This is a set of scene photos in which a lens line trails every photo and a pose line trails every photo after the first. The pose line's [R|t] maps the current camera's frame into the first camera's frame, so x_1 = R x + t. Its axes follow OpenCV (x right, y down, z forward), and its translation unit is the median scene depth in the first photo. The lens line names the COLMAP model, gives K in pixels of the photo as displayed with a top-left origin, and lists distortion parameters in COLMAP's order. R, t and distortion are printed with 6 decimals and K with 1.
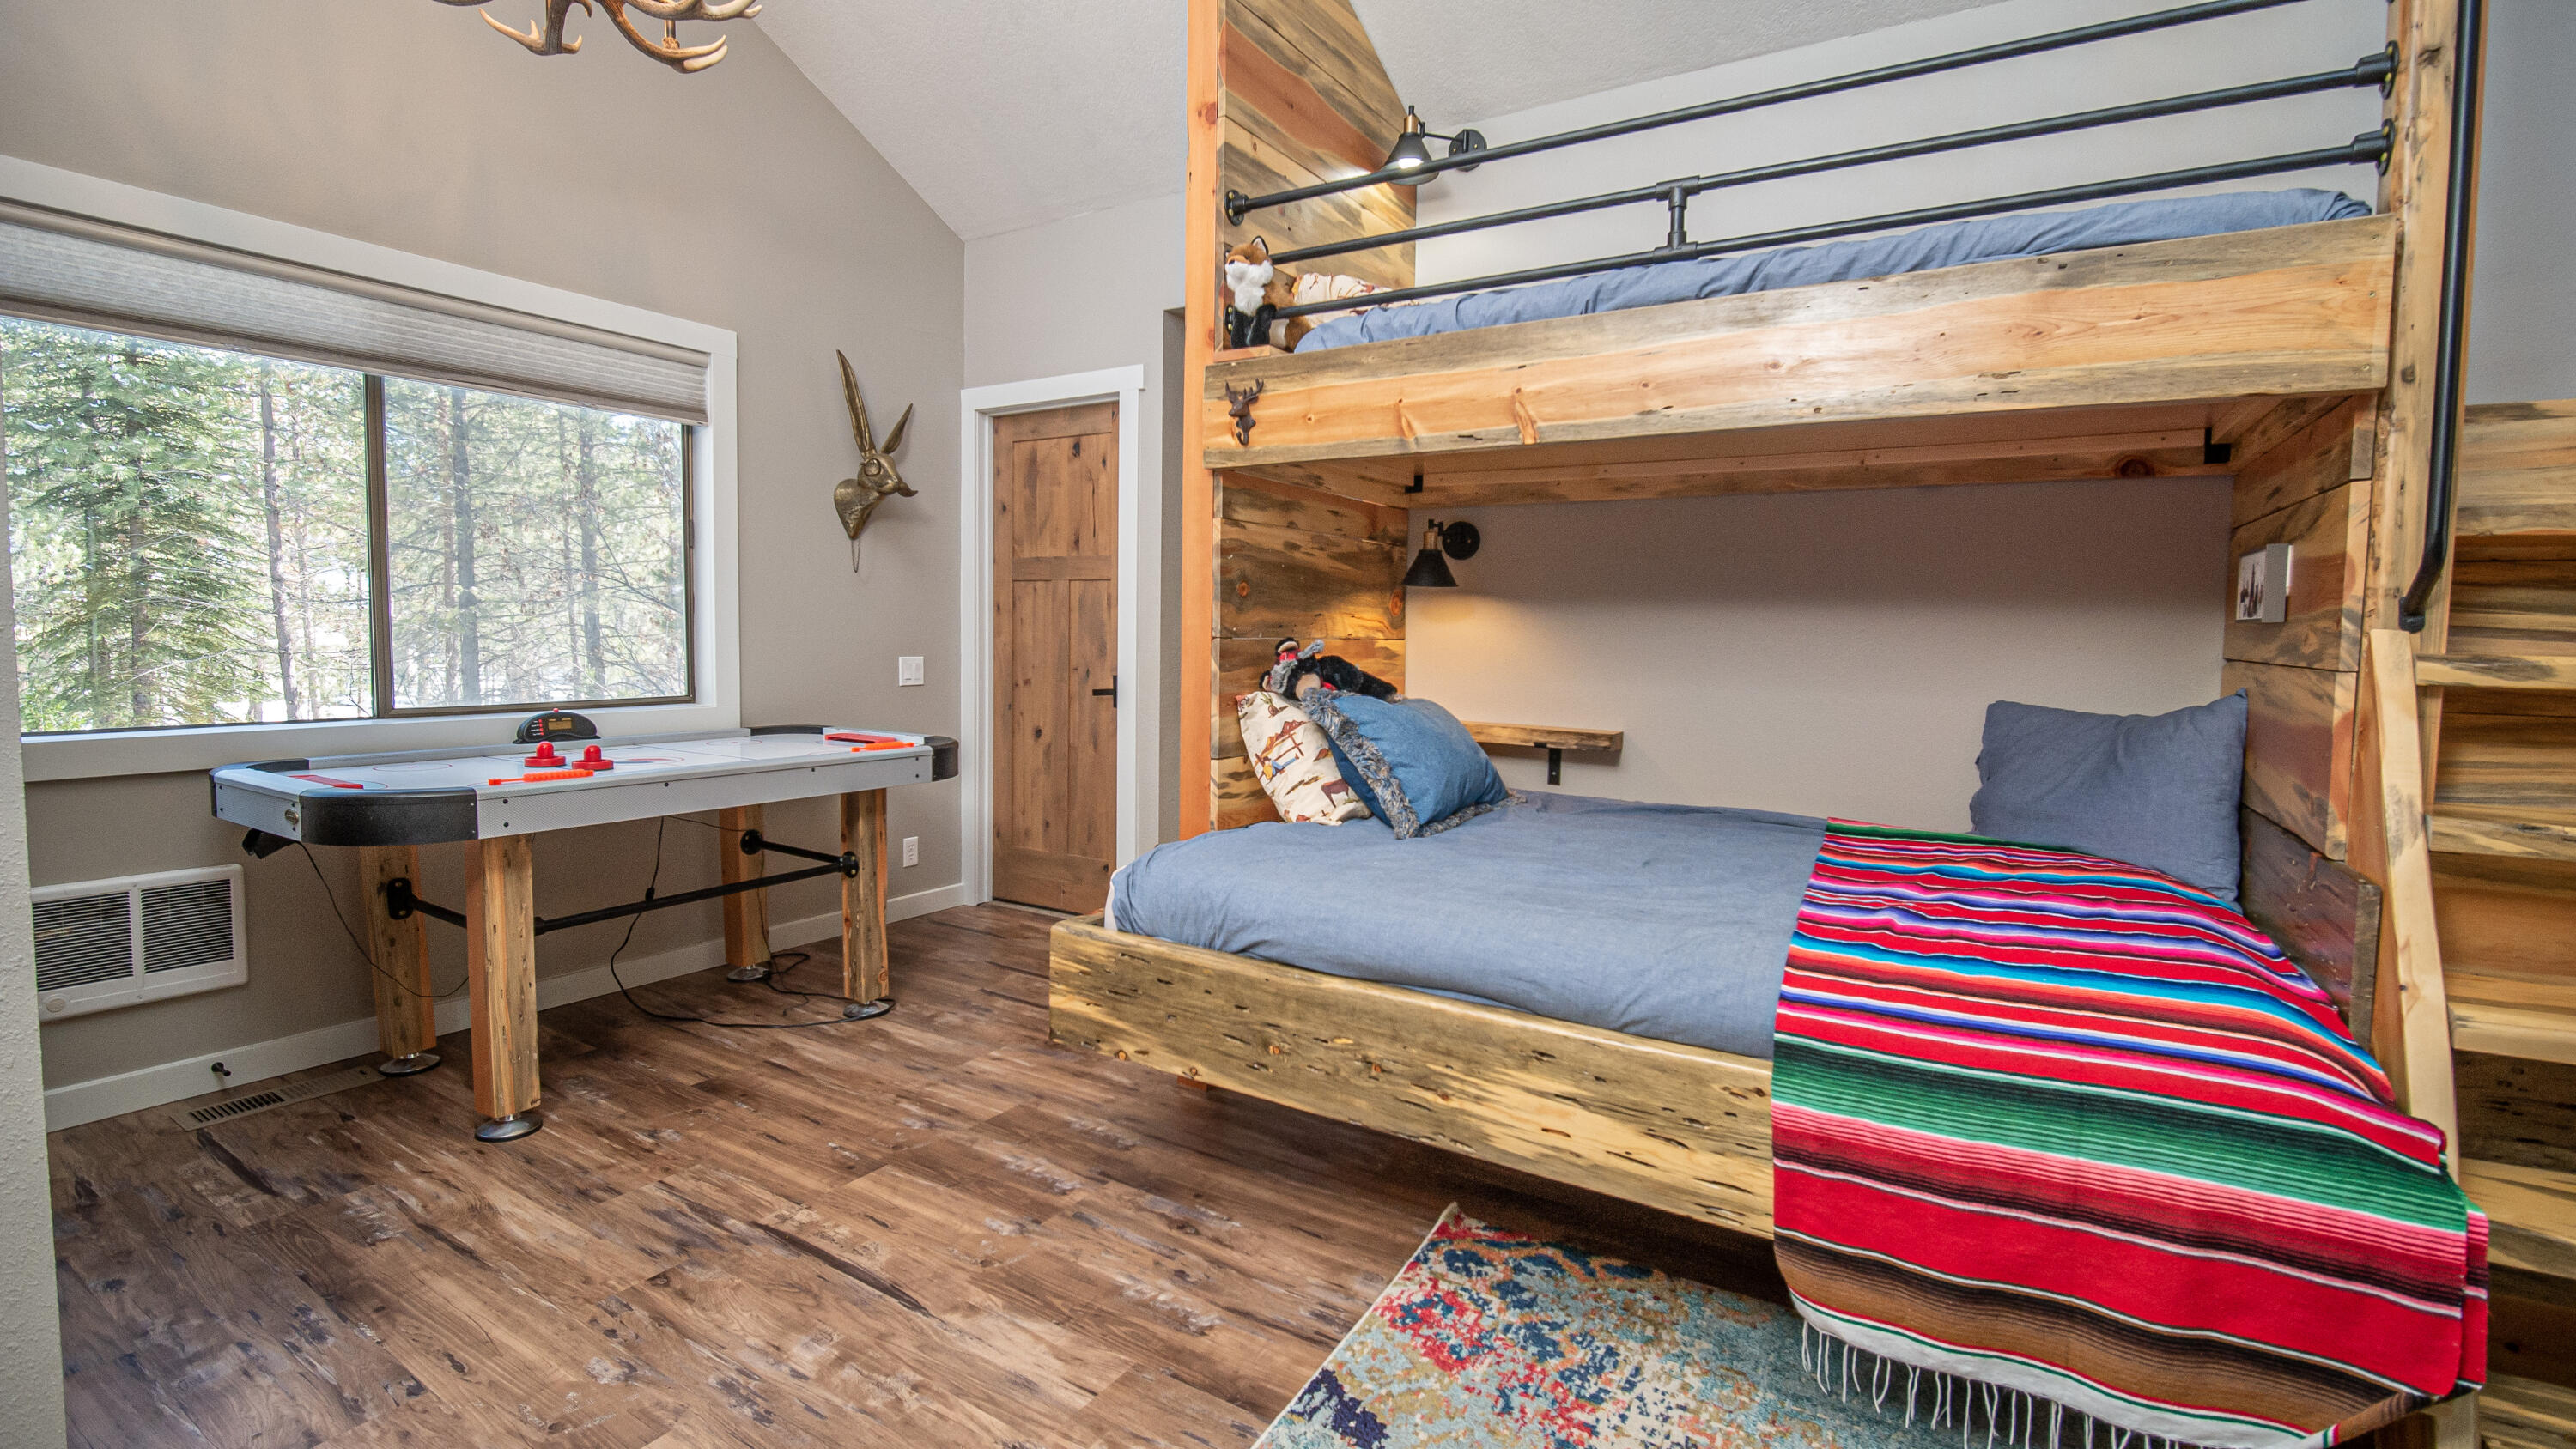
lens RADIAL K [[1148.5, 0, 1285.1], [0, 1148.5, 716.0], [0, 0, 1]] dist [-0.015781, 0.000253]
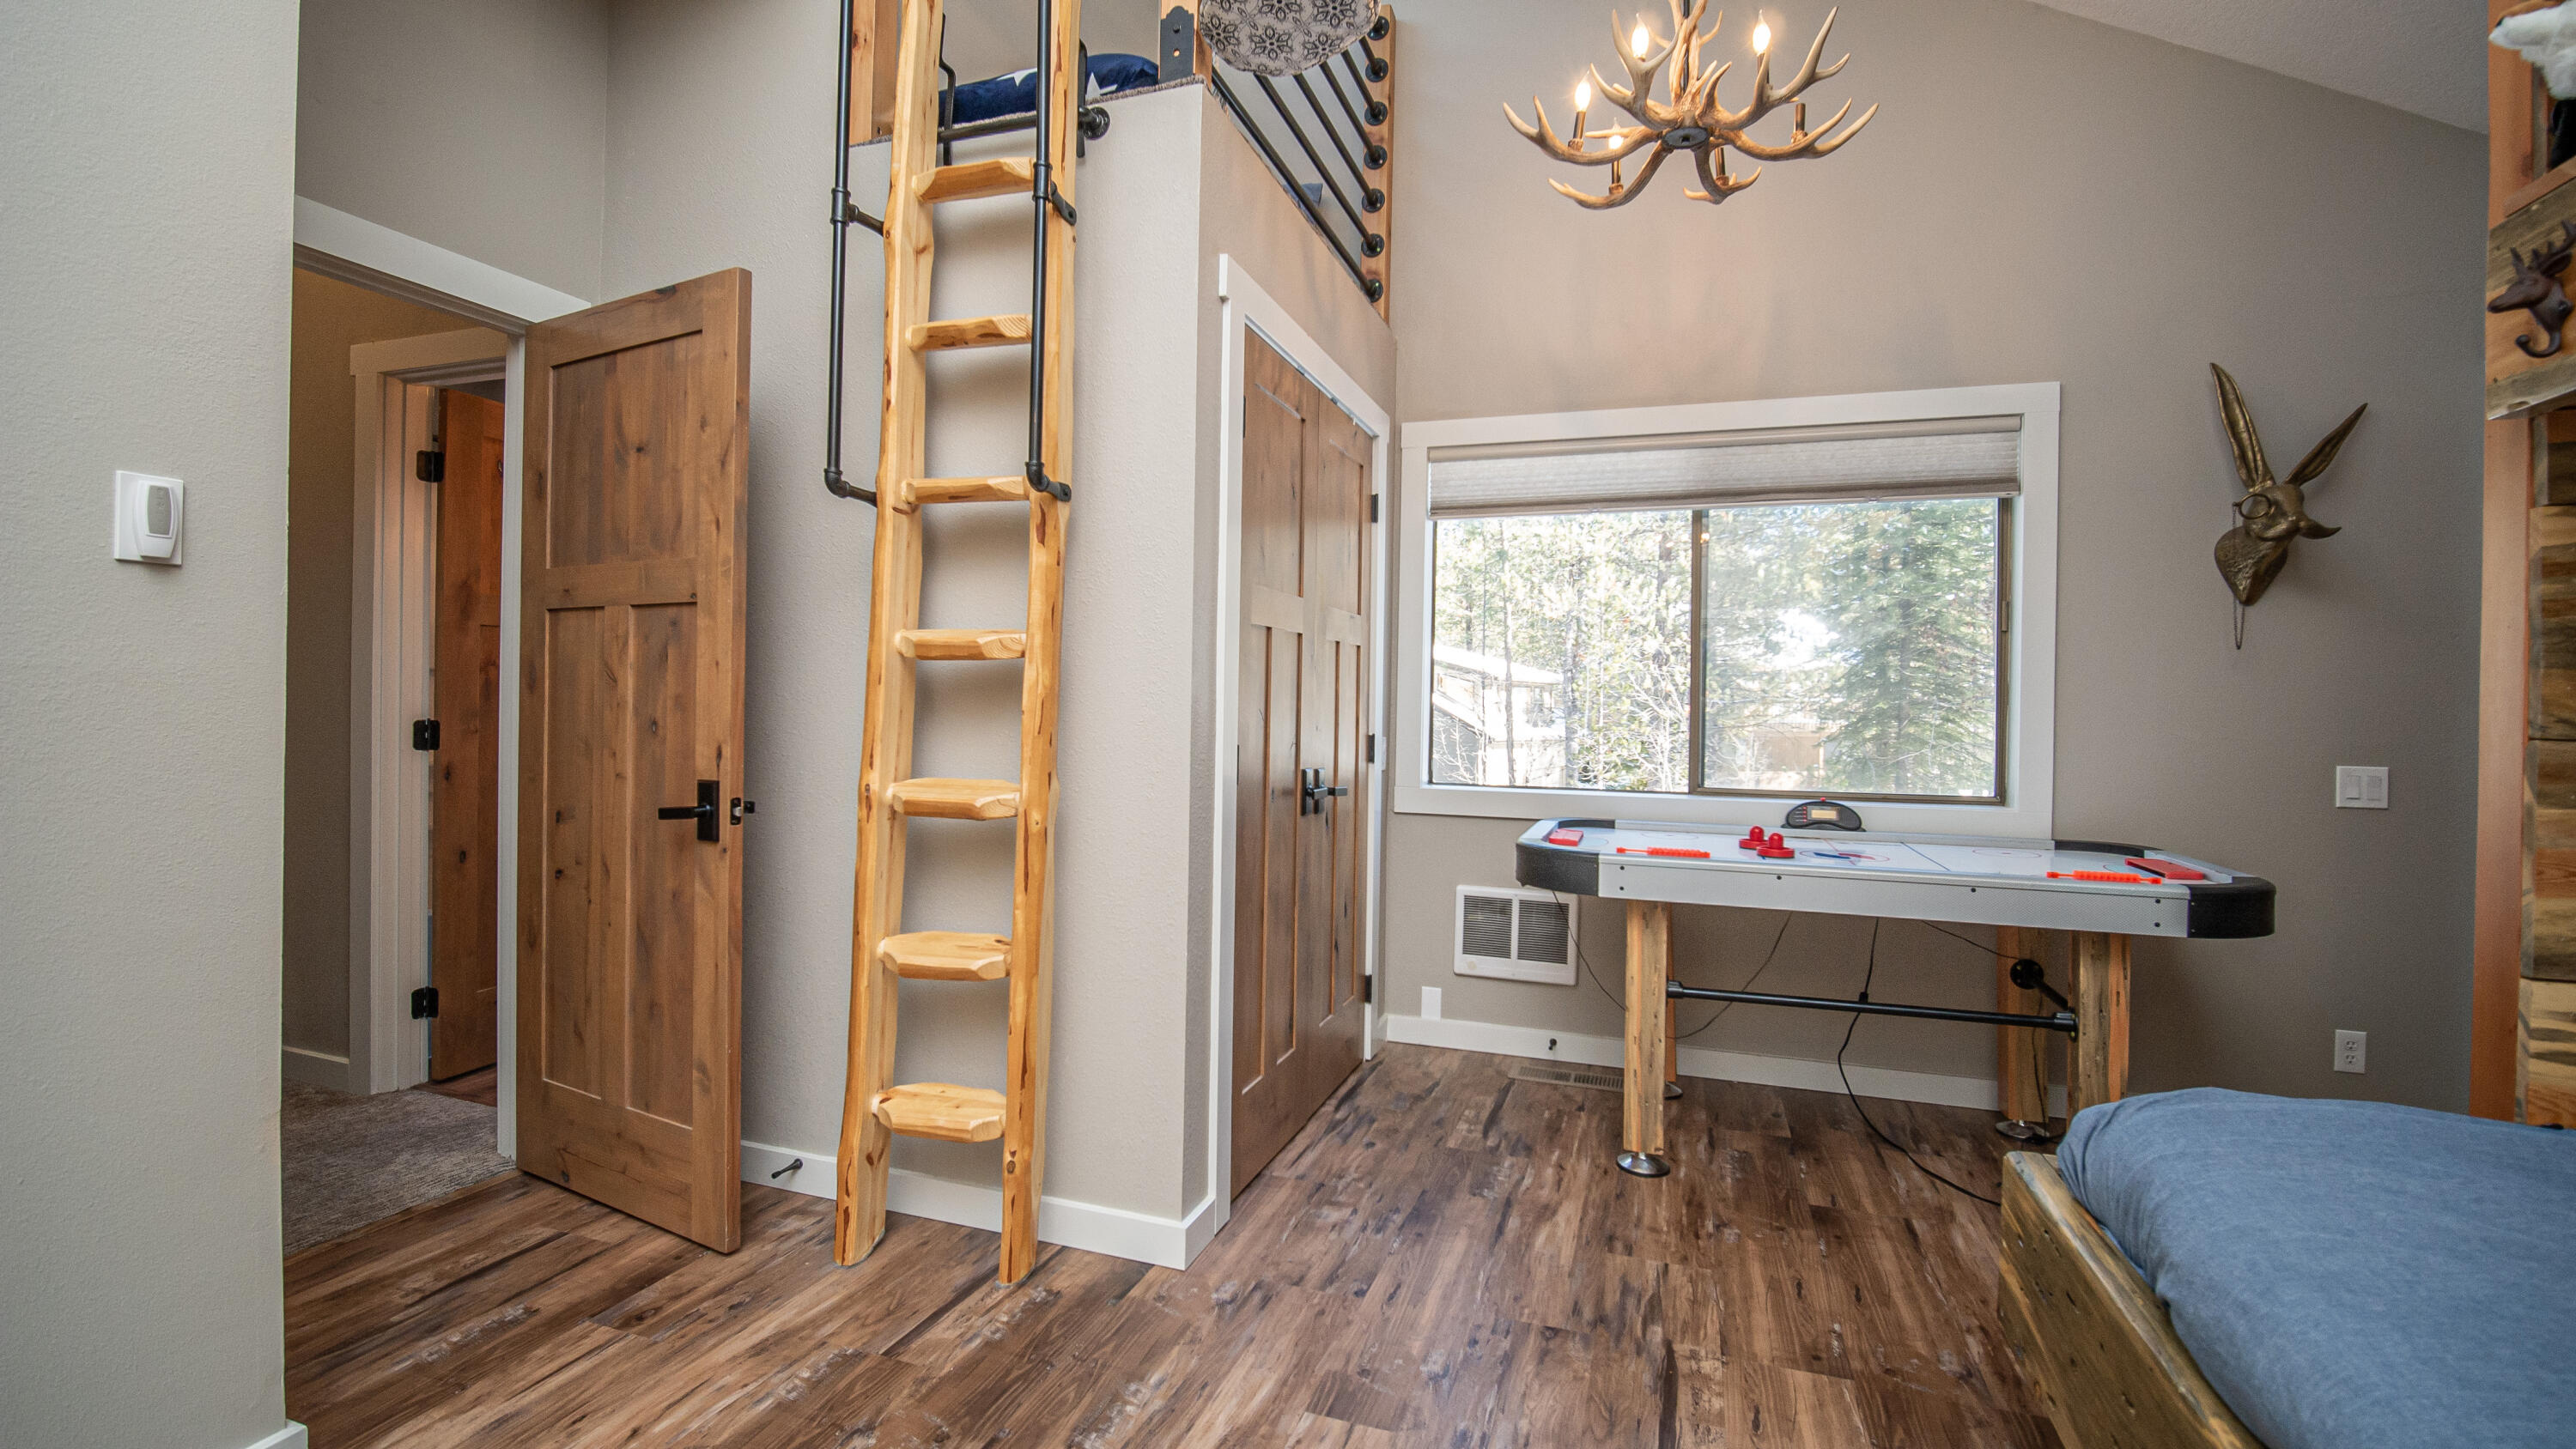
lens RADIAL K [[1148.5, 0, 1285.1], [0, 1148.5, 716.0], [0, 0, 1]] dist [-0.015781, 0.000253]
pose [[0.219274, 0.000951, -0.975663, 0.332952], [-0.085884, 0.996136, -0.018331, -0.024768], [0.971876, 0.087813, 0.218509, 0.375815]]
